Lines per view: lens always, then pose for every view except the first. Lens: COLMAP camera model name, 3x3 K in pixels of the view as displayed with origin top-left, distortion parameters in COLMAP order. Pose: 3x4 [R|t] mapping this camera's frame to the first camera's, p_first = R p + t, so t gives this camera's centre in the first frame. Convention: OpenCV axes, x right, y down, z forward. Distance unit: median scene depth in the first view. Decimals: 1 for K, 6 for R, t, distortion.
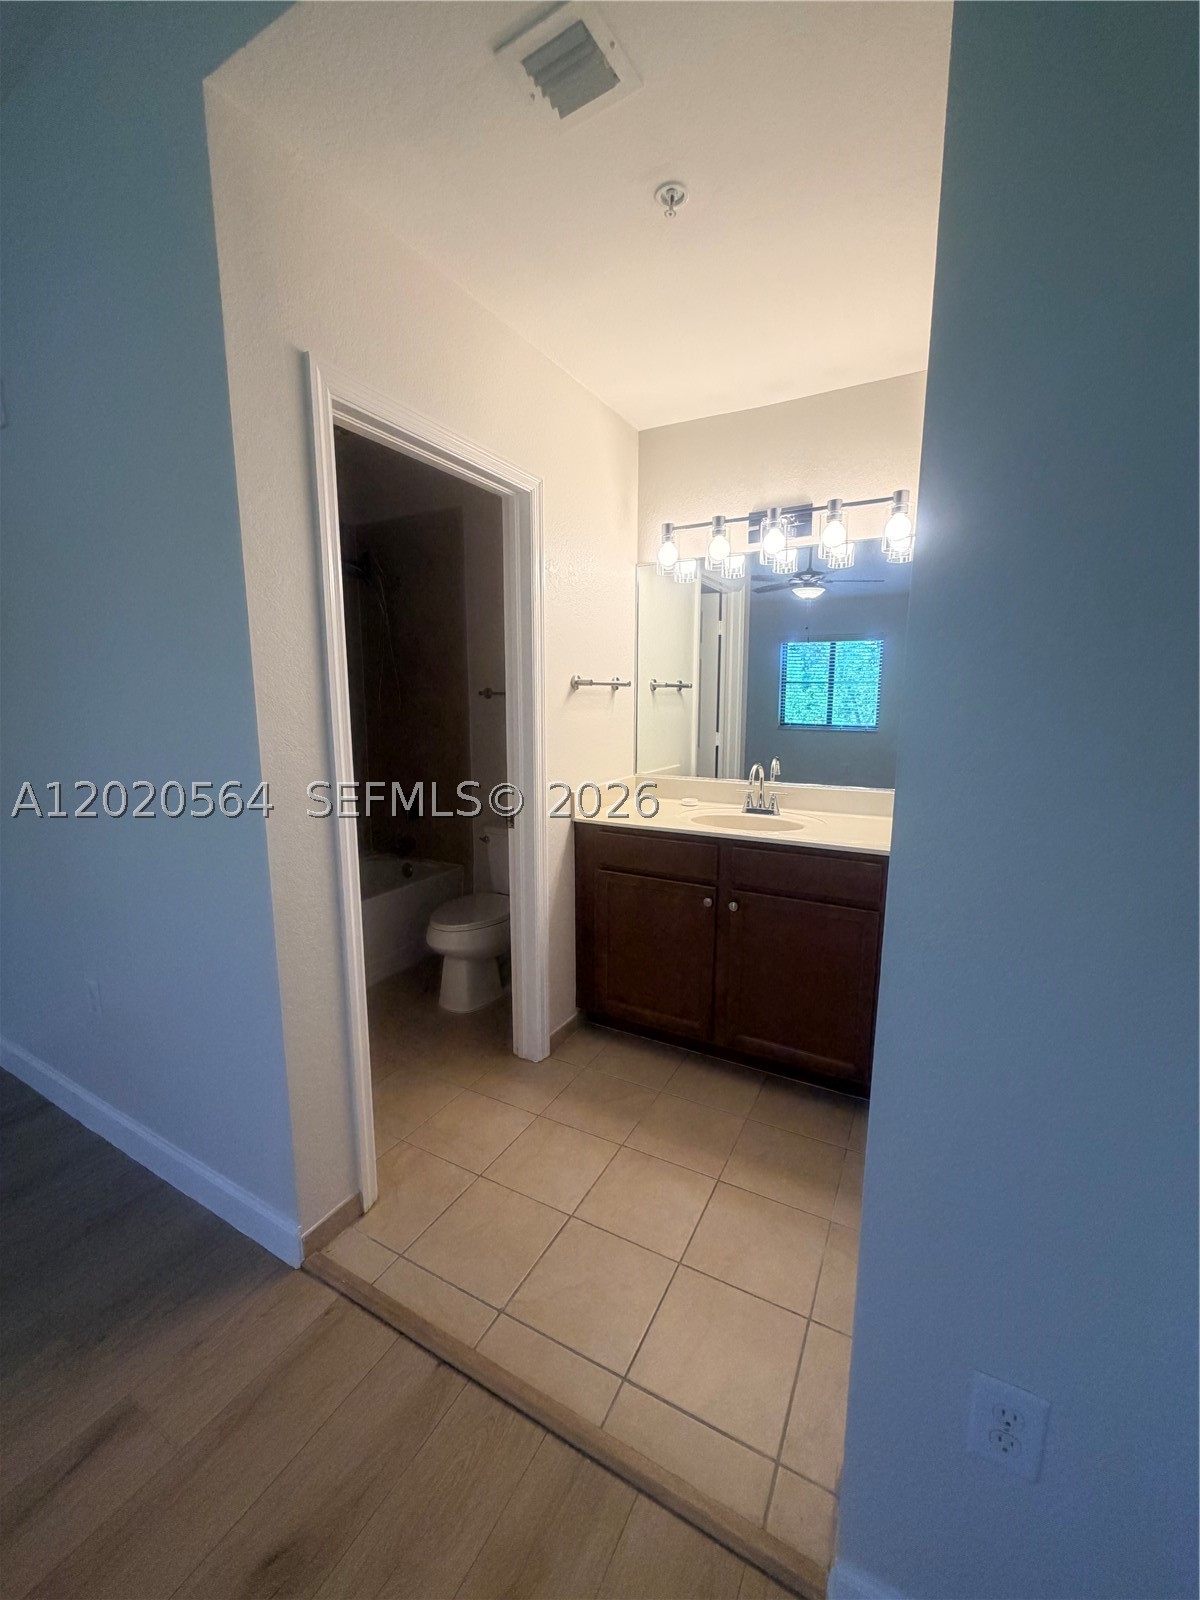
lens RADIAL K [[639.4, 0, 607.0], [0, 639.4, 794.2], [0, 0, 1]] dist [-0.014198, 0.001583]
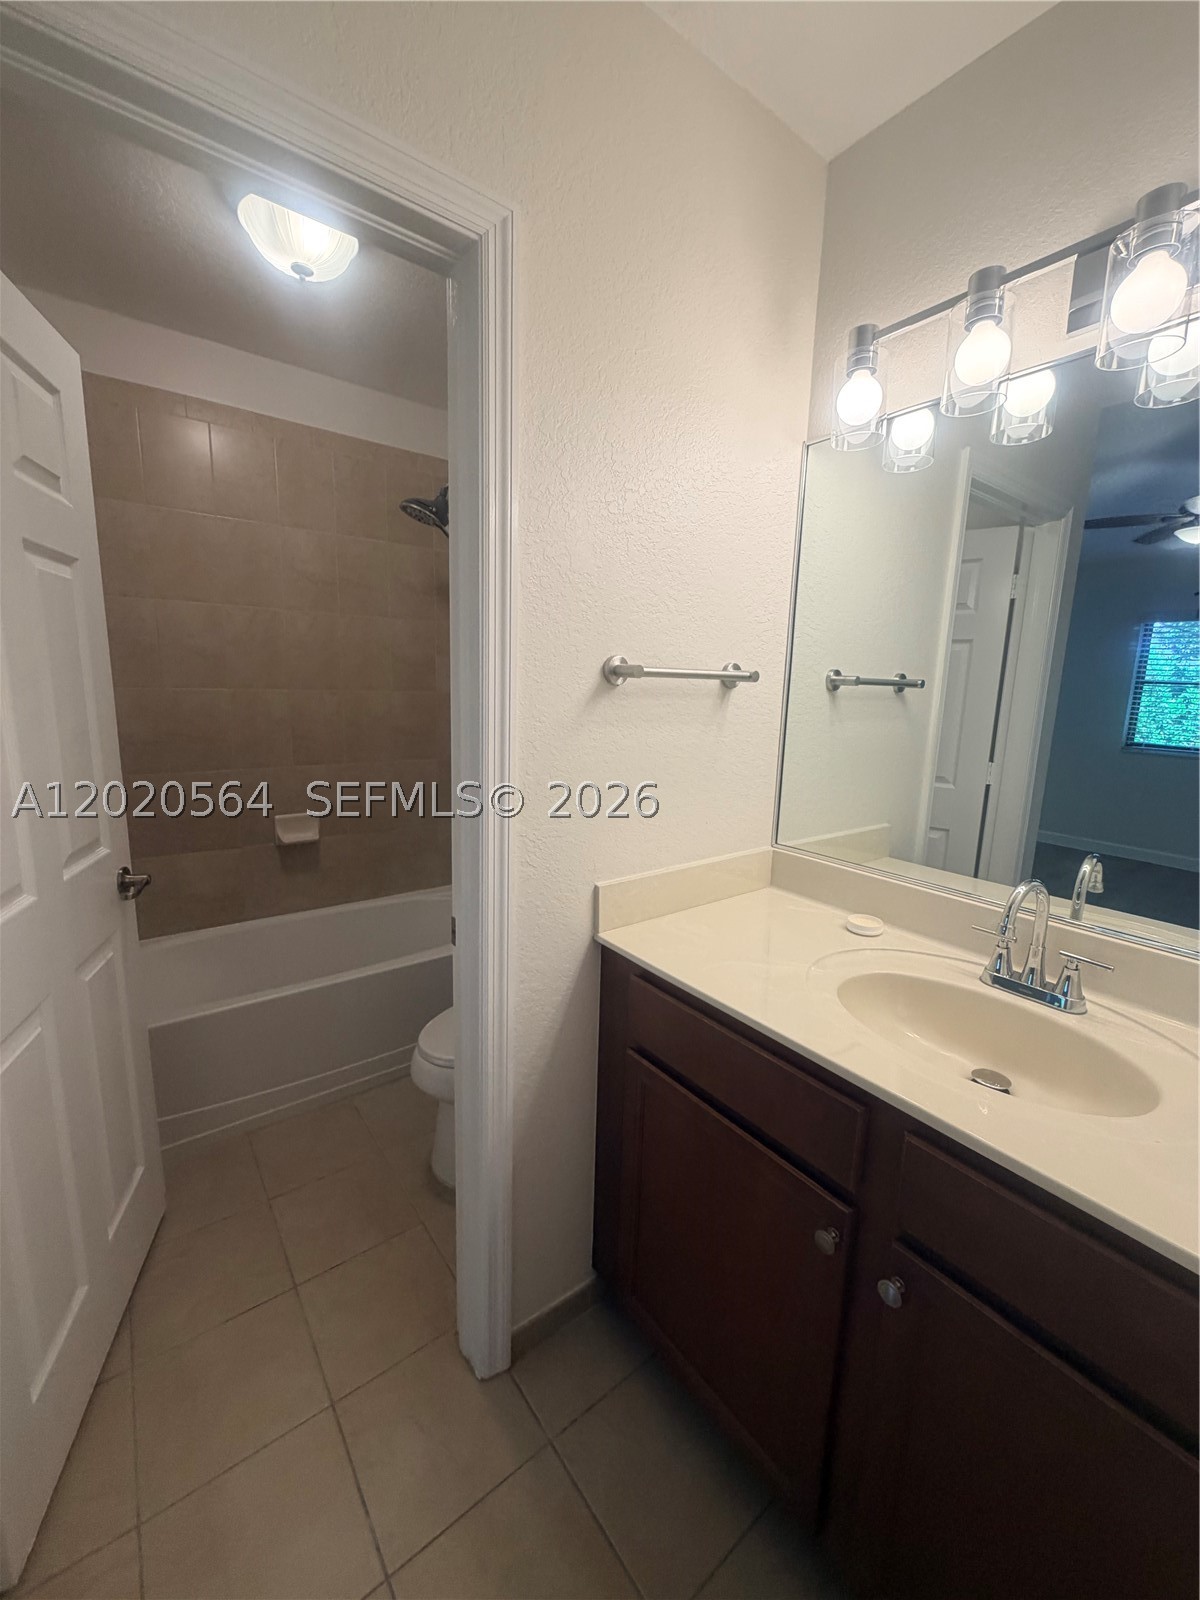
lens RADIAL K [[639.4, 0, 599.9], [0, 639.4, 796.7], [0, 0, 1]] dist [-0.014198, 0.001583]
pose [[0.908114, 0.094582, -0.407901, 0.141708], [-0.089079, 0.995494, 0.032512, -0.085891], [0.409138, 0.006810, 0.912447, 0.508558]]
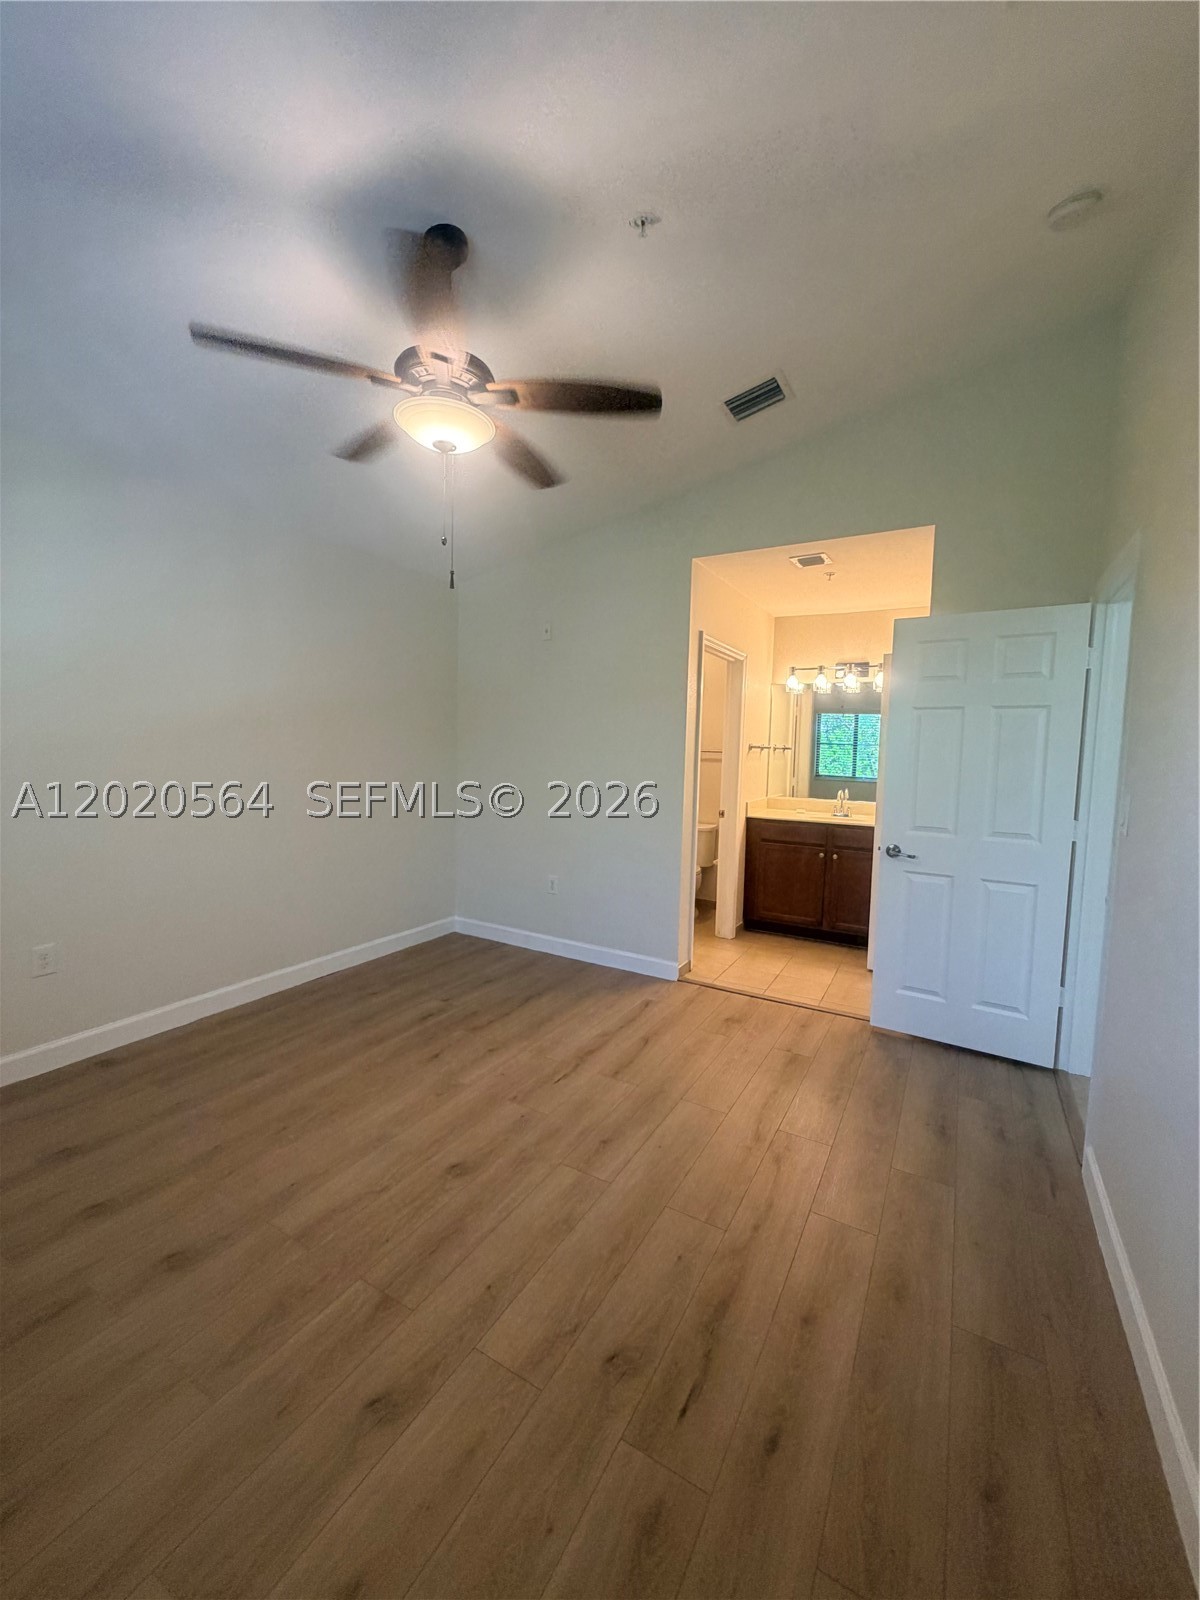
lens RADIAL K [[639.4, 0, 598.6], [0, 639.4, 793.1], [0, 0, 1]] dist [-0.014198, 0.001583]
pose [[0.999520, 0.024574, -0.018884, -0.449545], [-0.026062, 0.996204, -0.083053, 0.137227], [0.016772, 0.083505, 0.996366, -0.917597]]
